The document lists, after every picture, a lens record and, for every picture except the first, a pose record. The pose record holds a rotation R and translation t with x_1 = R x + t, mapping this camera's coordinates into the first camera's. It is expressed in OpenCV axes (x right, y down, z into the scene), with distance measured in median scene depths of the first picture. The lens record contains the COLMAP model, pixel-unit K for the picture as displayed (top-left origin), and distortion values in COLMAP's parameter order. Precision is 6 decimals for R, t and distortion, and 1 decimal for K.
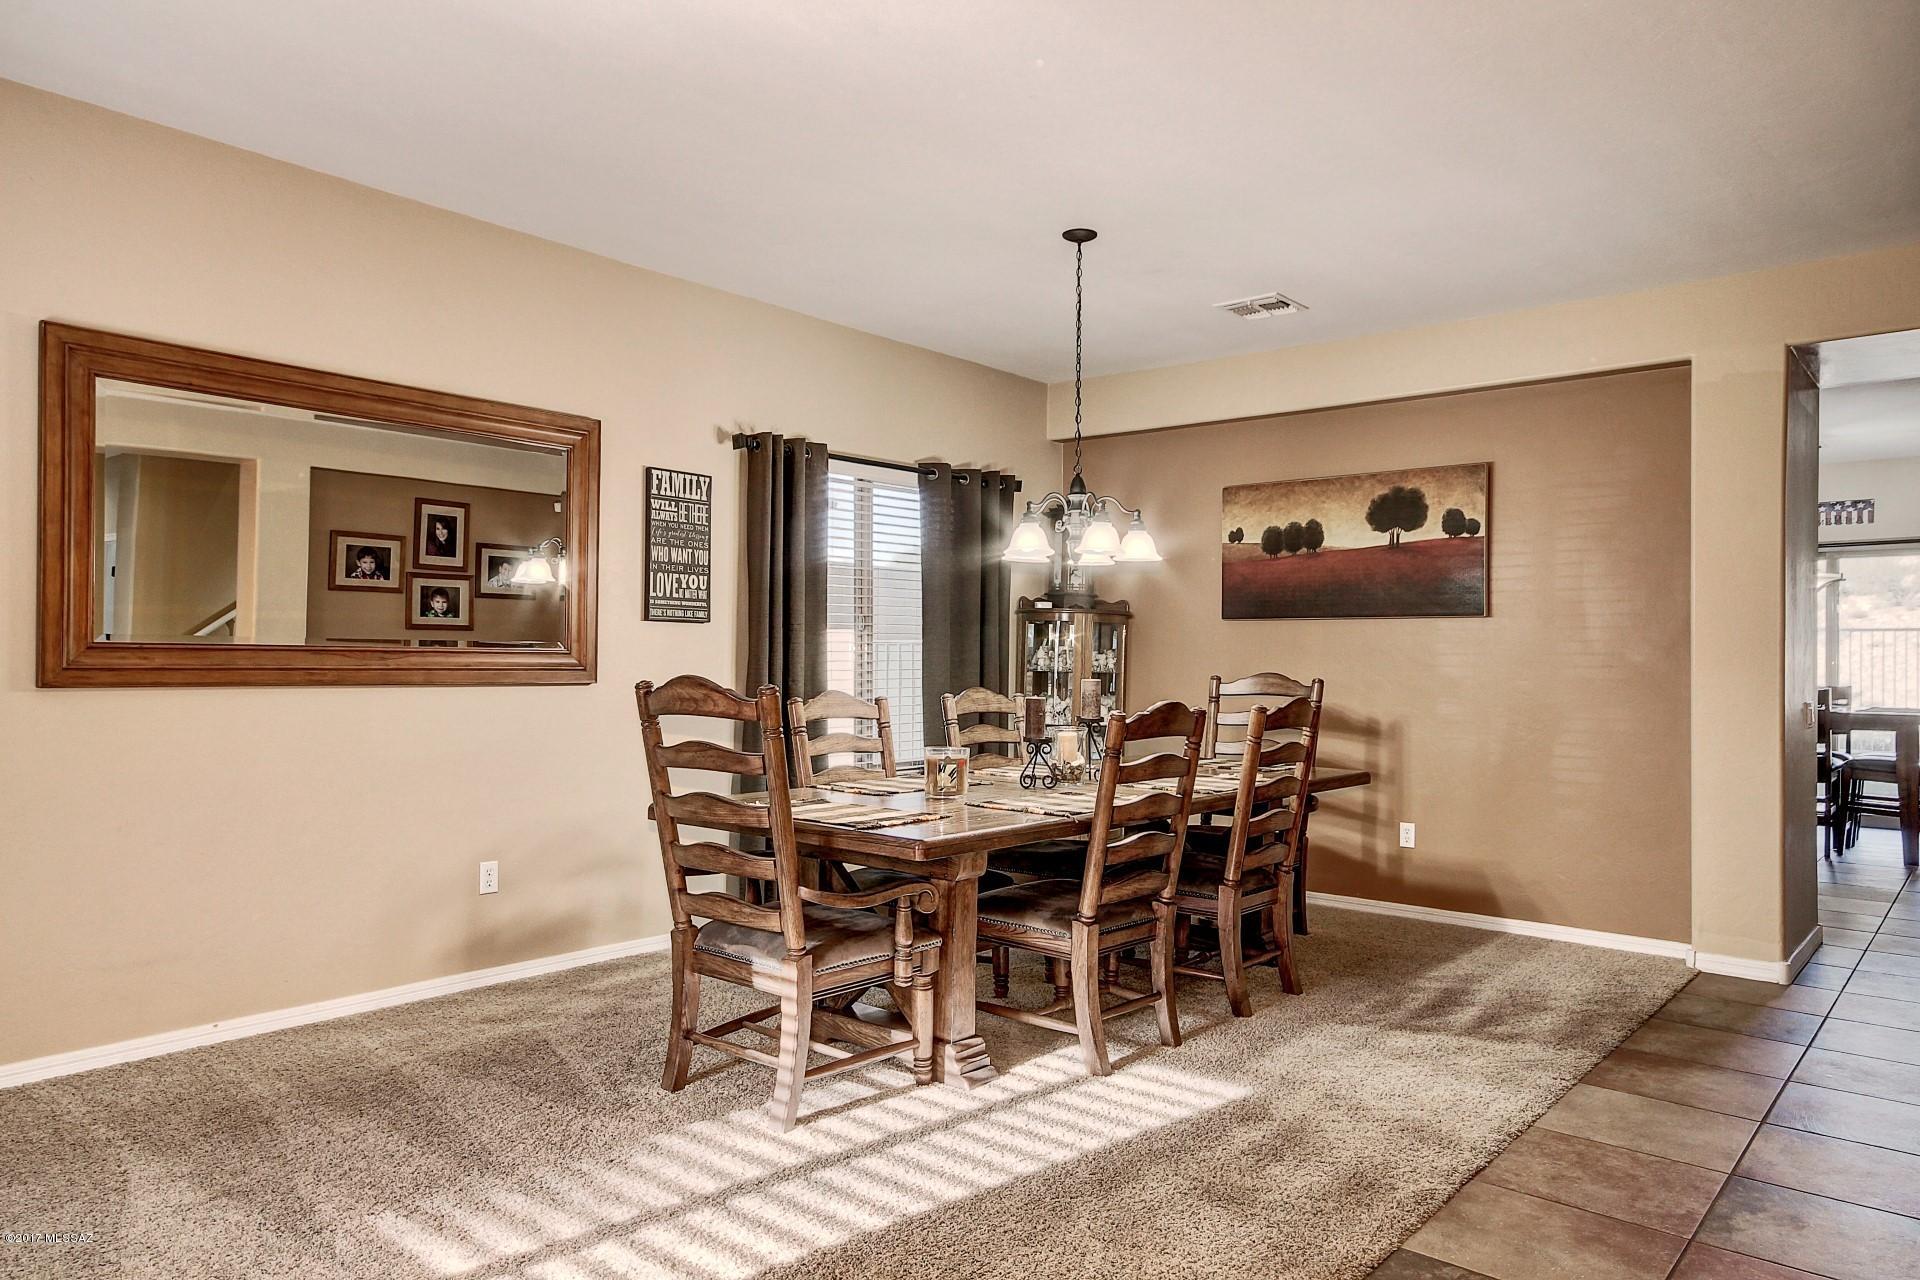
lens RADIAL K [[1252.0, 0, 959.5], [0, 1252.0, 650.0], [0, 0, 1]] dist [0.006619, 0.002116]
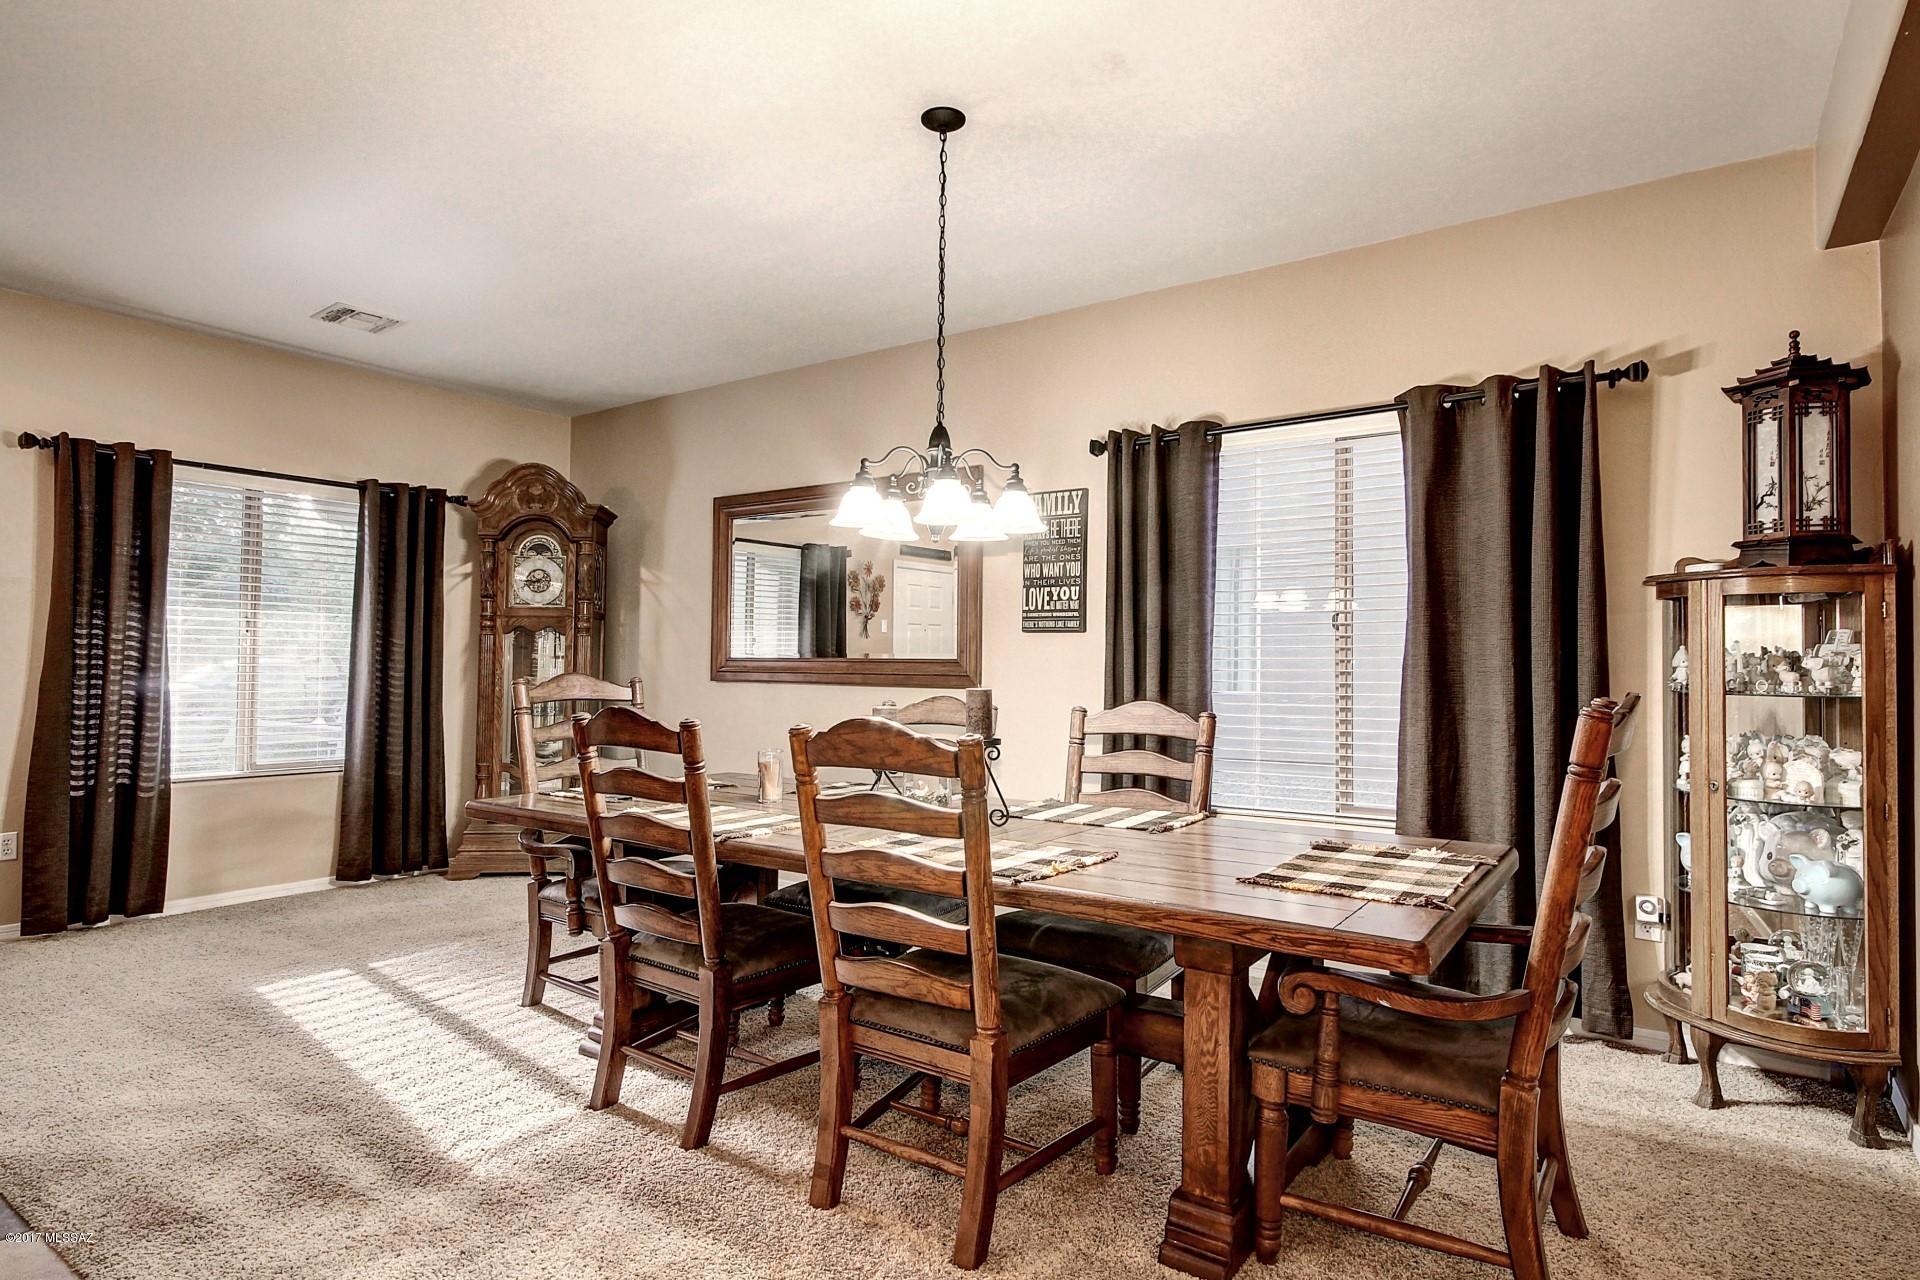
lens RADIAL K [[1024.5, 0, 962.7], [0, 1024.5, 639.9], [0, 0, 1]] dist [-0.002741, 0.000058]
pose [[0.104193, -0.035209, -0.993934, 0.635898], [-0.003805, 0.999352, -0.035799, 0.015651], [0.994550, 0.007512, 0.103991, 0.837451]]
